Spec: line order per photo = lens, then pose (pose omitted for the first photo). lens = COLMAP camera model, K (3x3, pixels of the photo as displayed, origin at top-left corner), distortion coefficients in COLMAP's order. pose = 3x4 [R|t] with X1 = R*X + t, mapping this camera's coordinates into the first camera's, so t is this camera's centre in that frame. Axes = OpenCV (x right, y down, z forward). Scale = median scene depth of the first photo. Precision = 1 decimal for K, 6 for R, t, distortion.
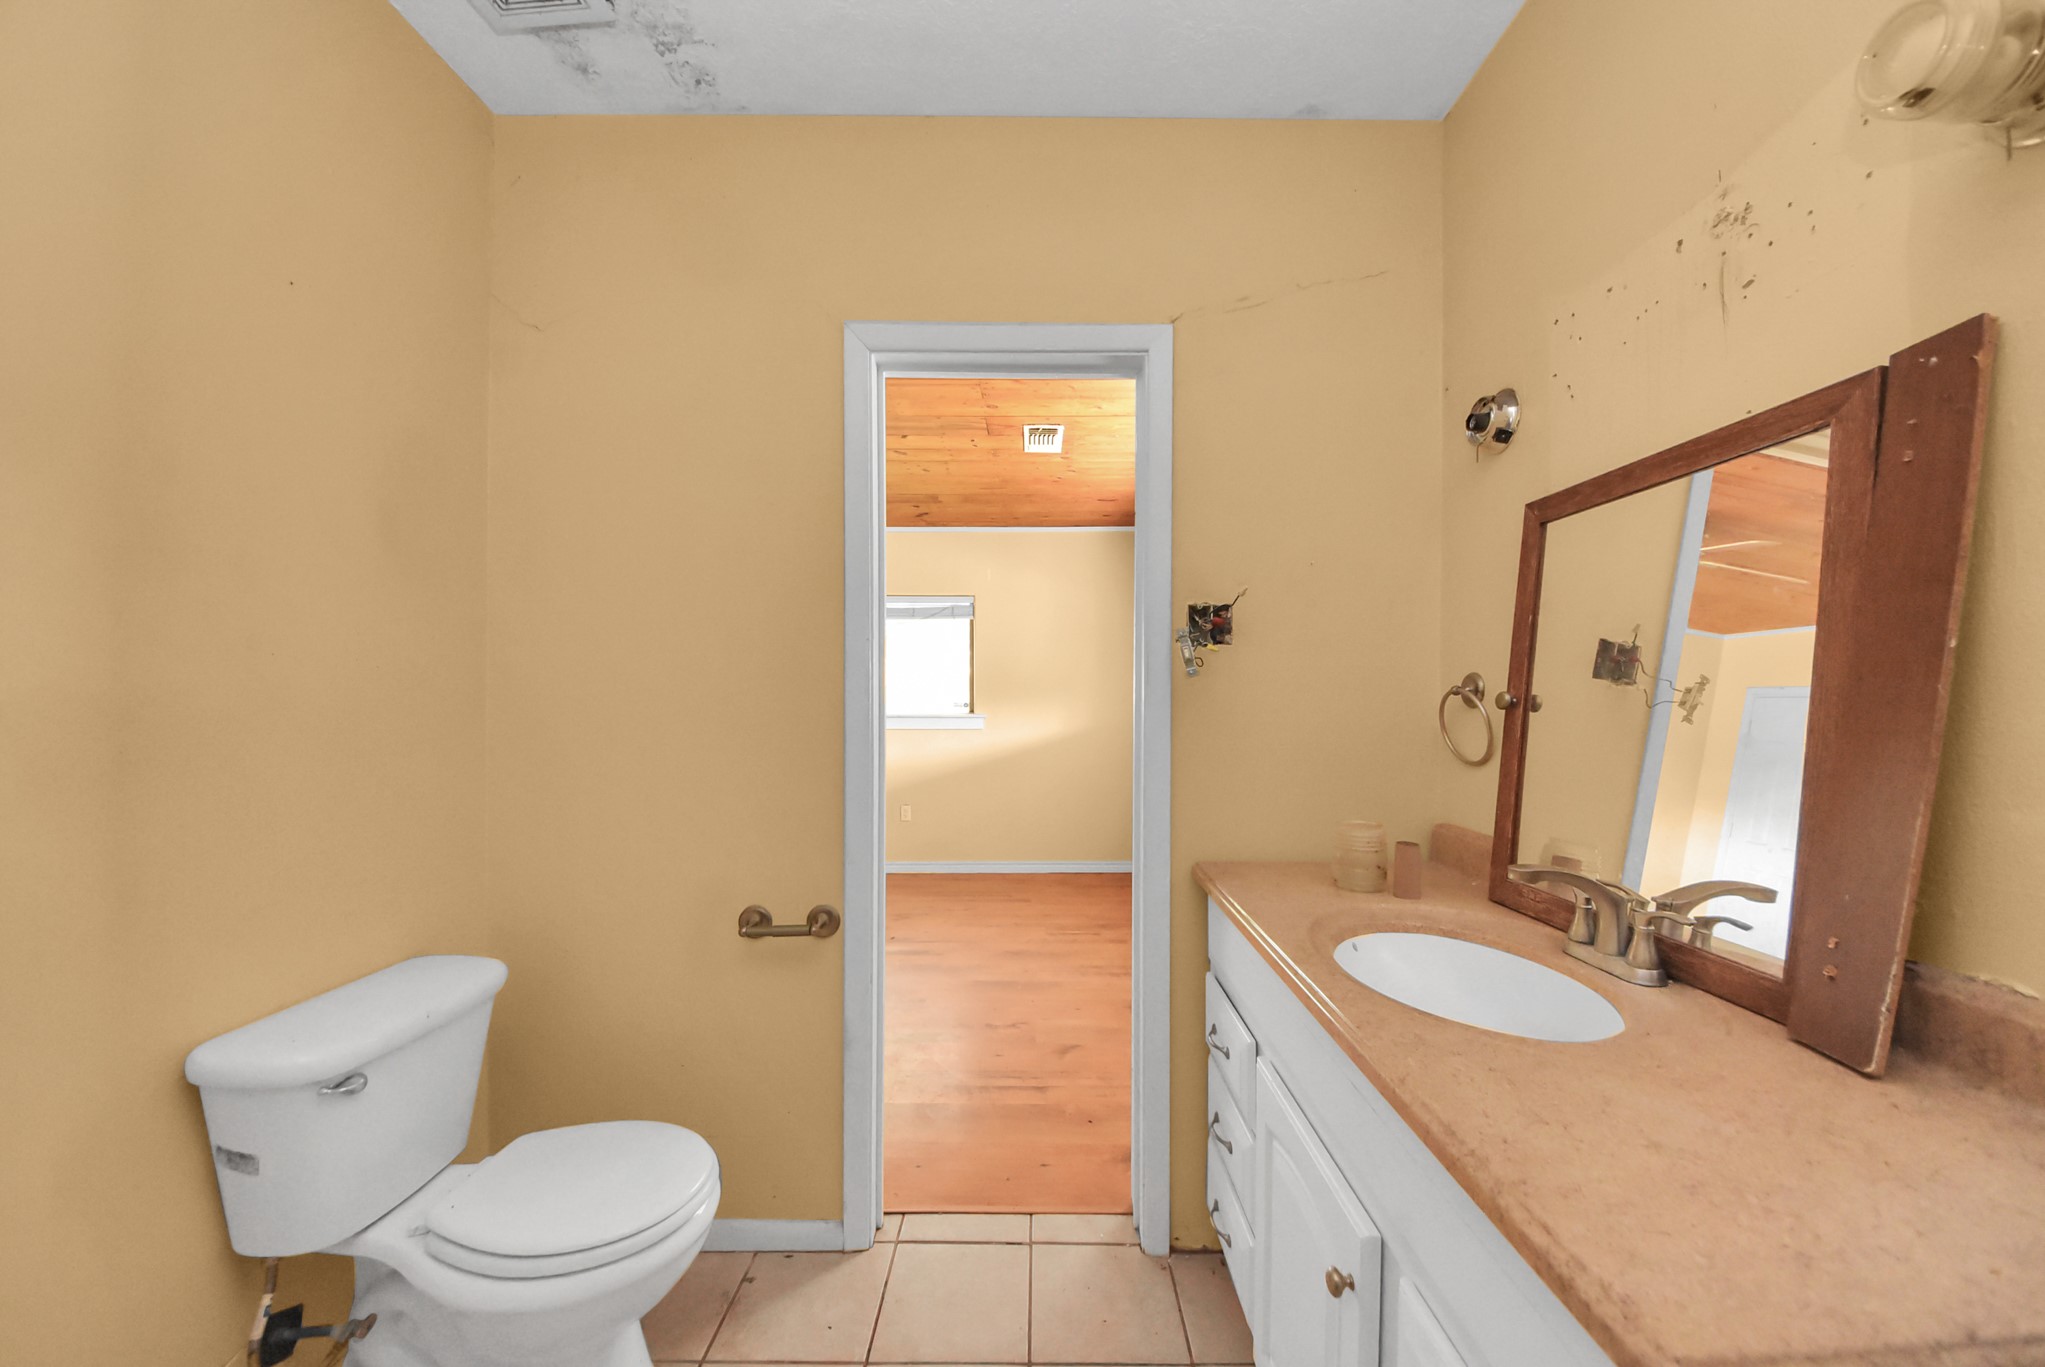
lens RADIAL K [[713.2, 0, 1031.4], [0, 713.2, 701.0], [0, 0, 1]] dist [0.045530, -0.025326]
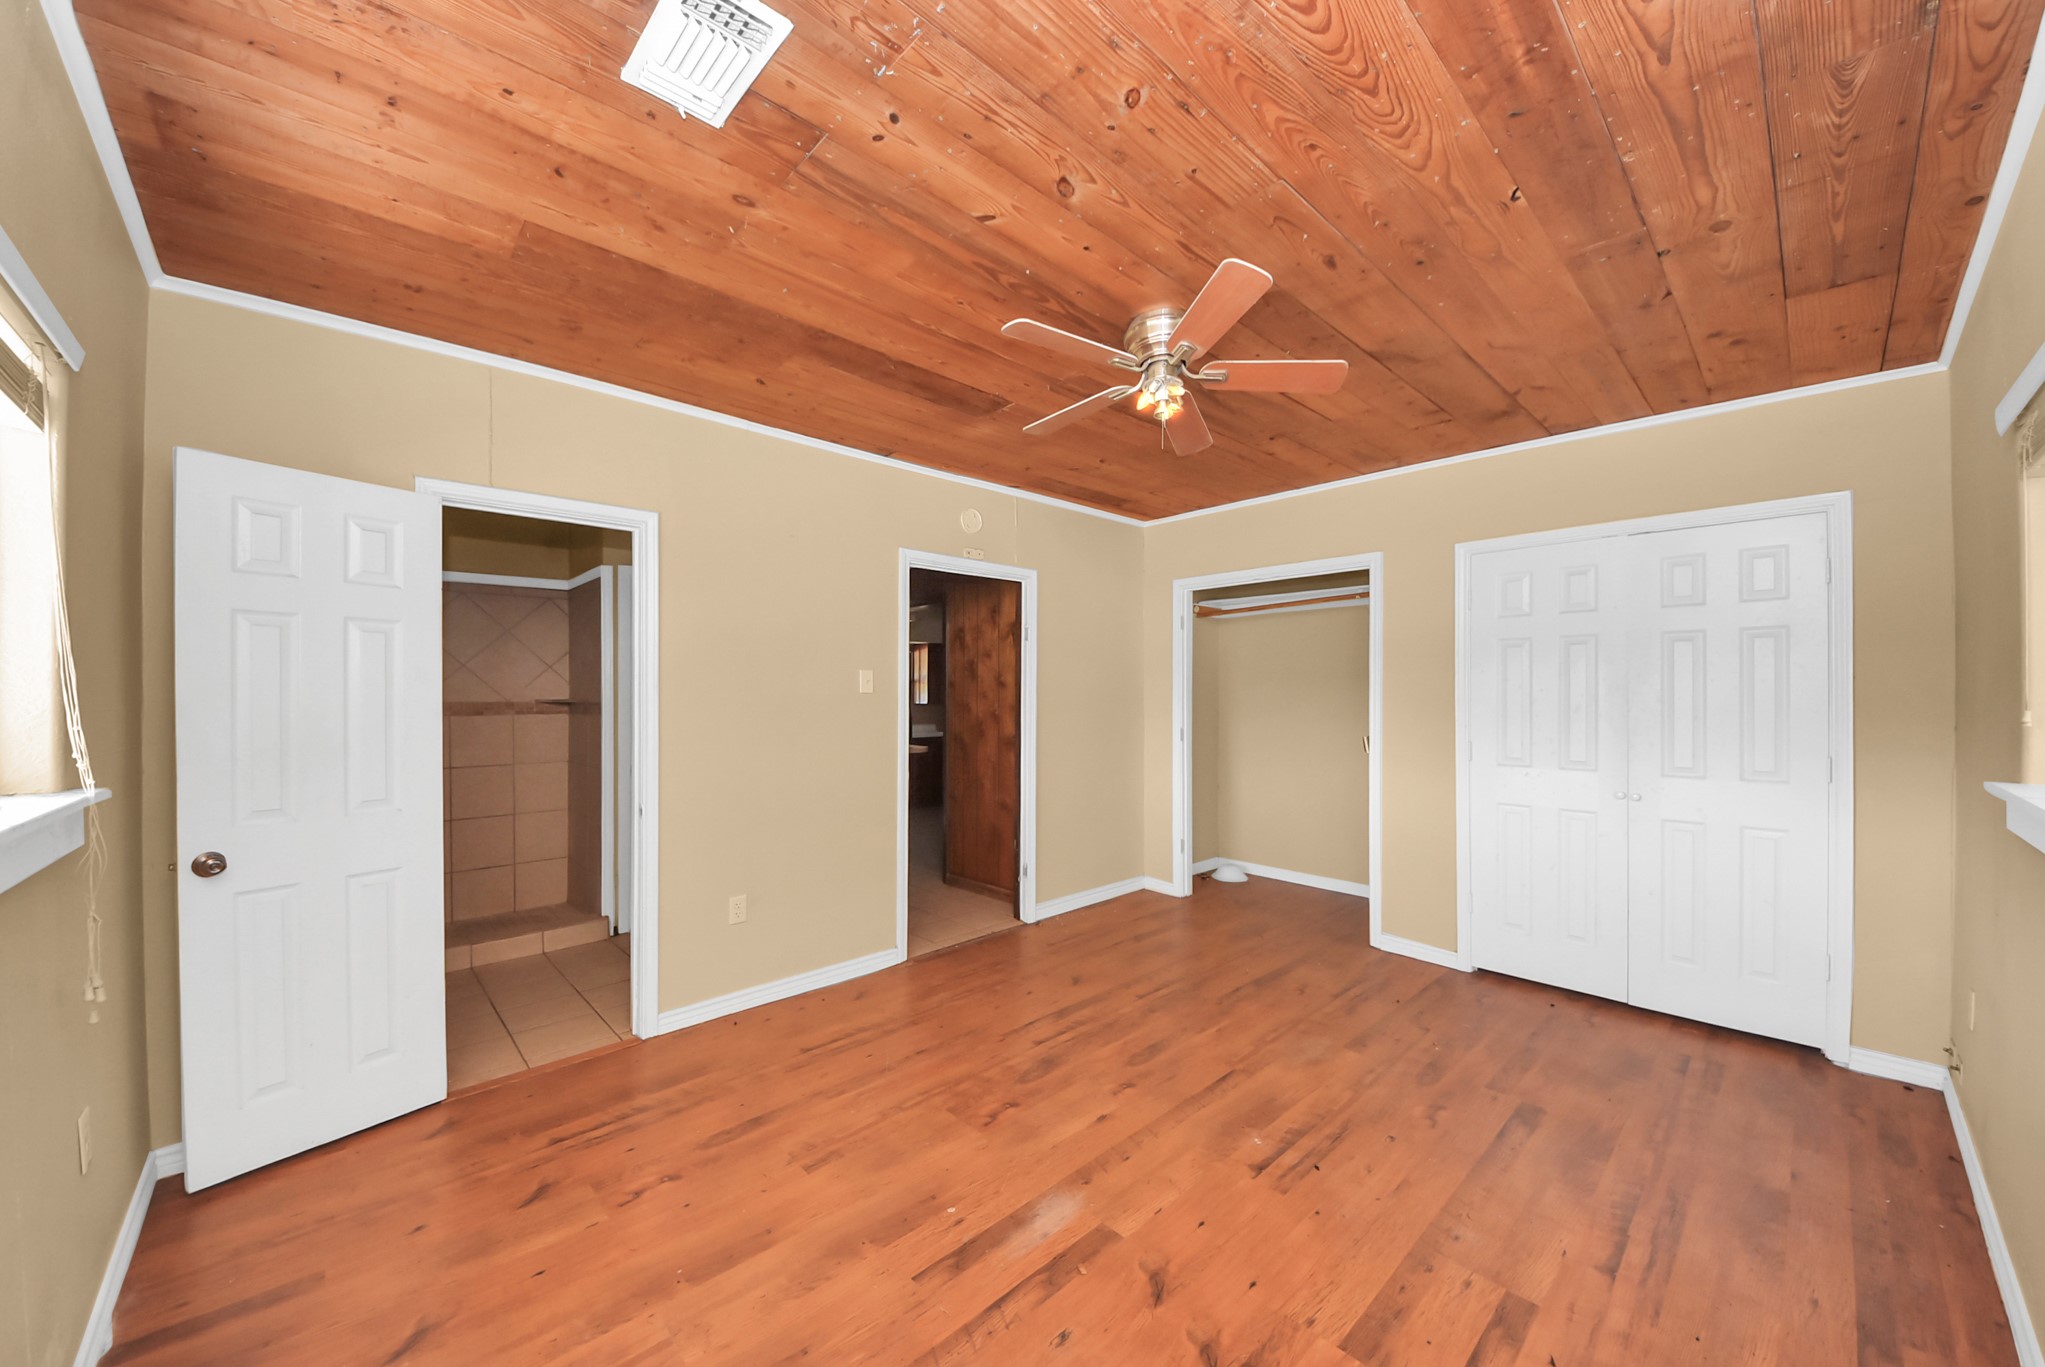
lens RADIAL K [[750.7, 0, 1032.5], [0, 750.7, 695.9], [0, 0, 1]] dist [0.024938, -0.016570]
pose [[-0.721276, 0.000225, -0.692648, 0.243311], [0.005063, 0.999975, -0.004947, -0.040268], [0.692629, -0.007074, -0.721259, 2.077648]]
